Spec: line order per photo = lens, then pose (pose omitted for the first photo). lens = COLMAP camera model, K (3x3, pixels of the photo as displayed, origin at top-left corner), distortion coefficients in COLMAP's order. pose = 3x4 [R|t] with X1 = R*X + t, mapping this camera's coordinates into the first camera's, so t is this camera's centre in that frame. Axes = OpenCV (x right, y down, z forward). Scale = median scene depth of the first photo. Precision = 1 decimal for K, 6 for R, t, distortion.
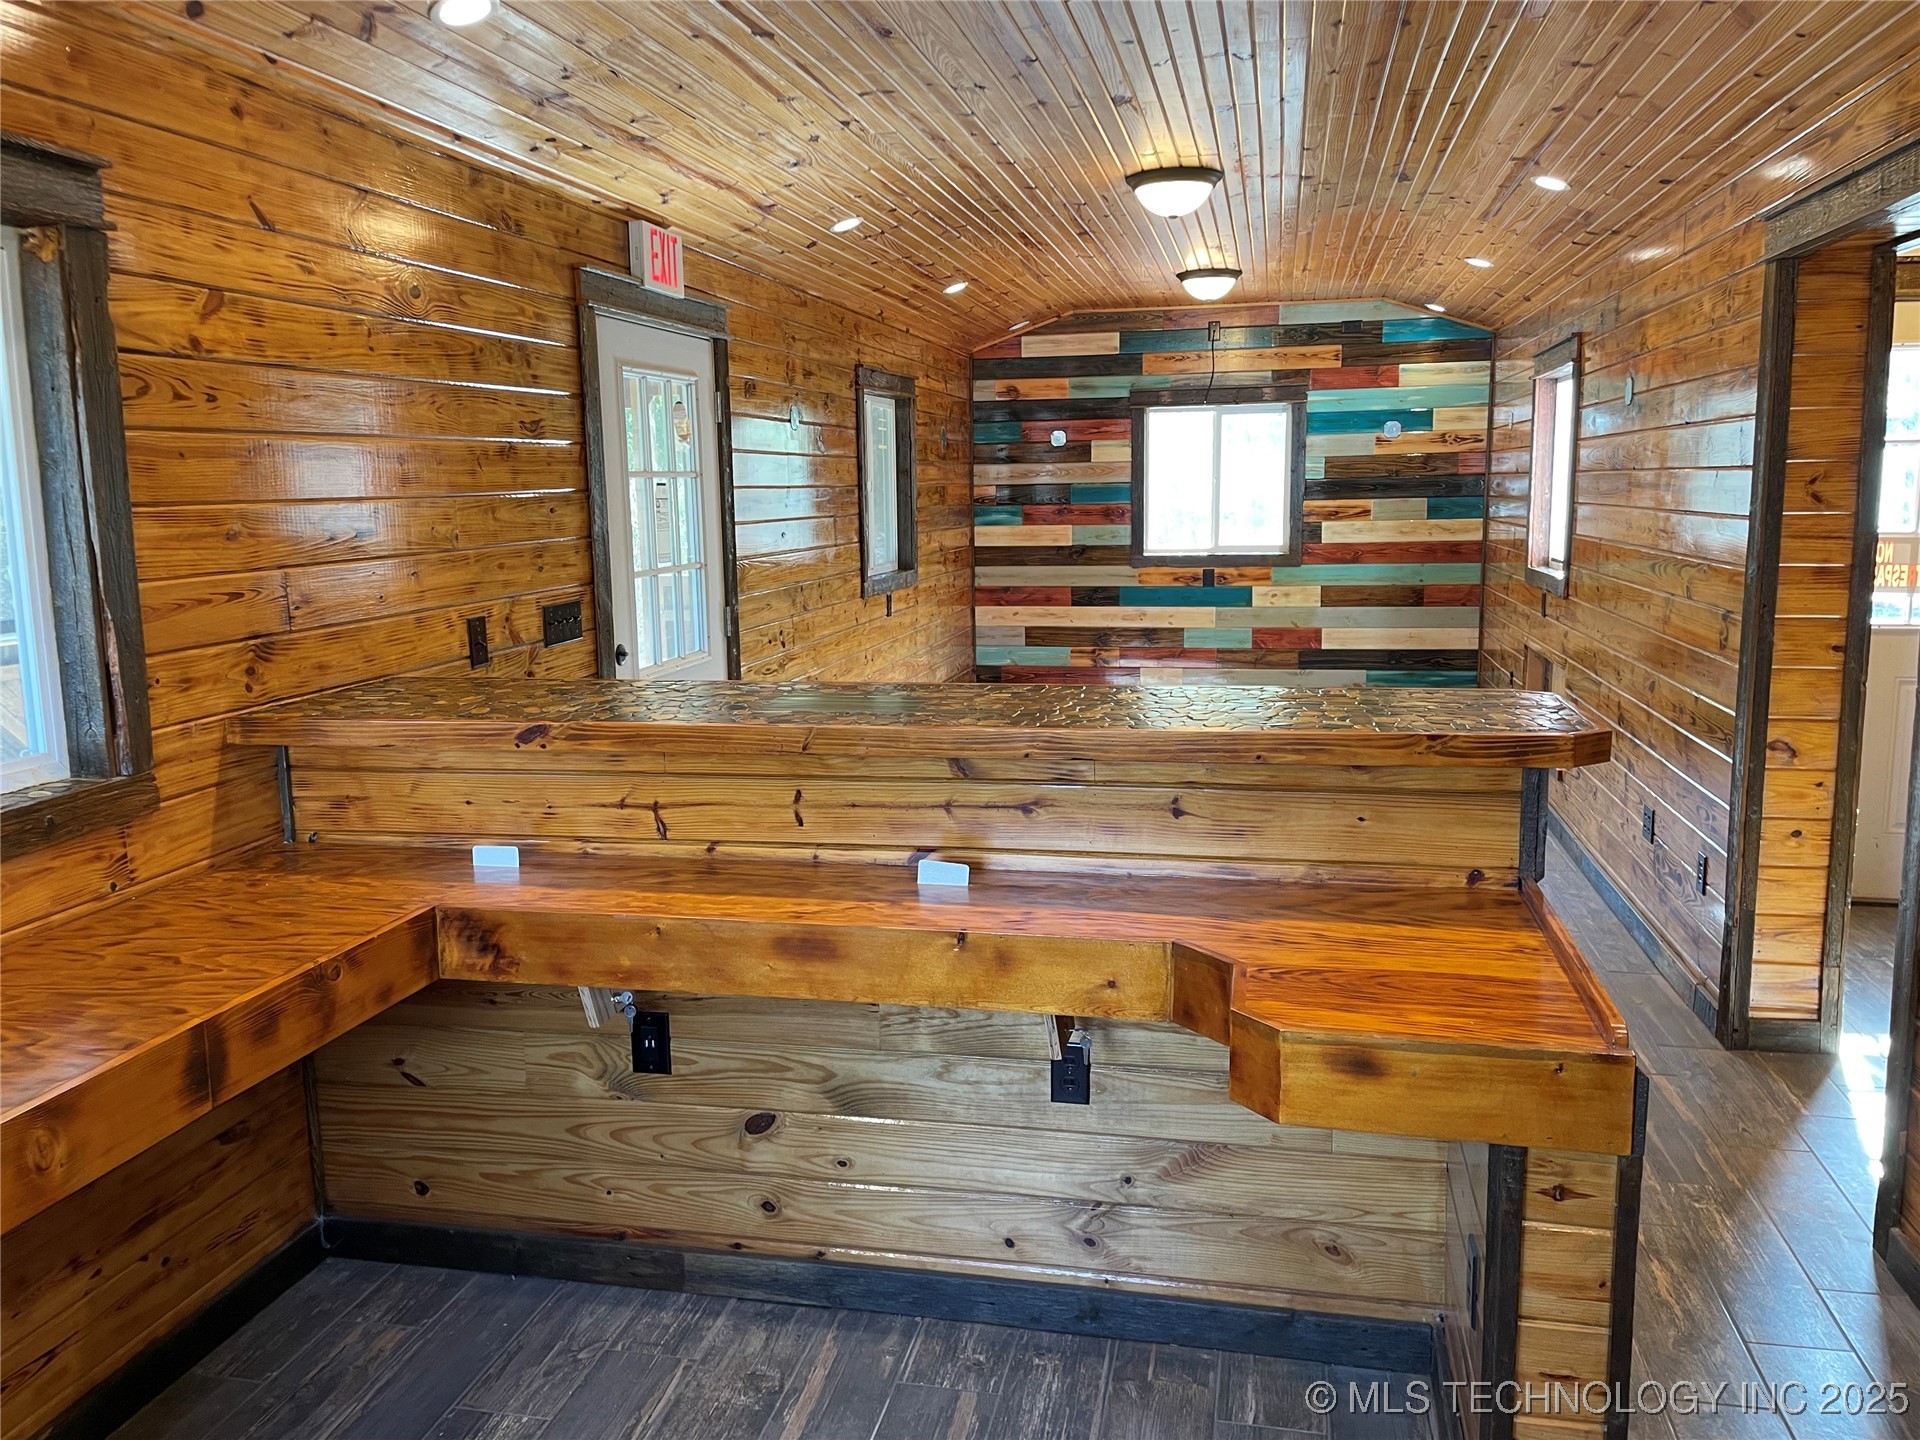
lens RADIAL K [[1444.5, 0, 947.5], [0, 1444.5, 708.5], [0, 0, 1]] dist [0.054914, -0.015262]
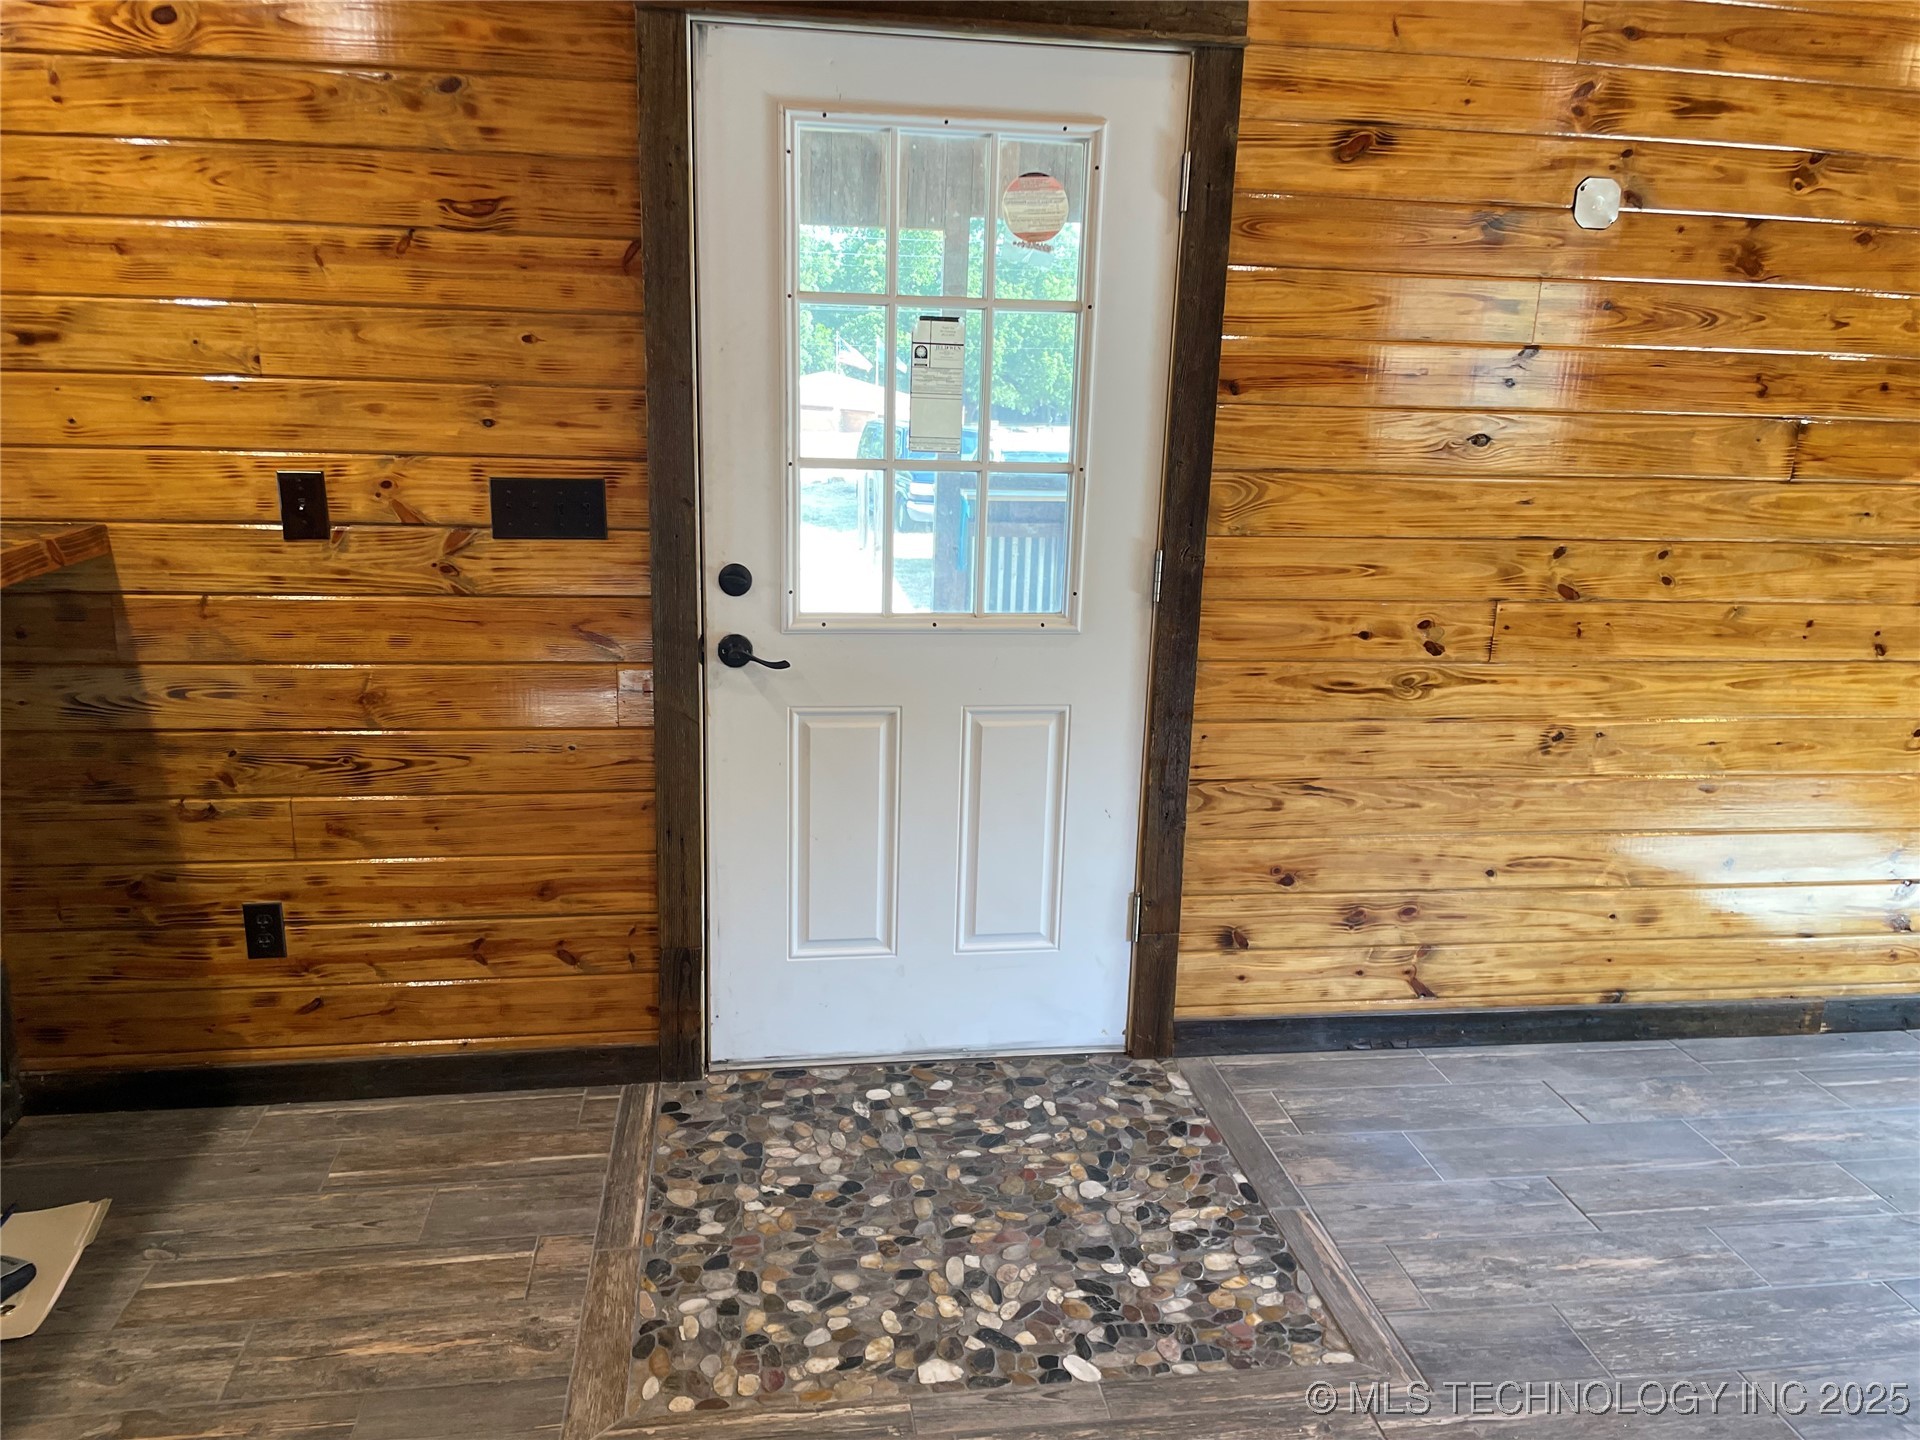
lens RADIAL K [[1446.7, 0, 967.5], [0, 1446.7, 725.7], [0, 0, 1]] dist [0.089845, -0.112201]
pose [[0.365594, 0.257107, -0.894560, 0.208477], [-0.182858, 0.962202, 0.201817, -0.062911], [0.912636, 0.089794, 0.398789, 0.424888]]
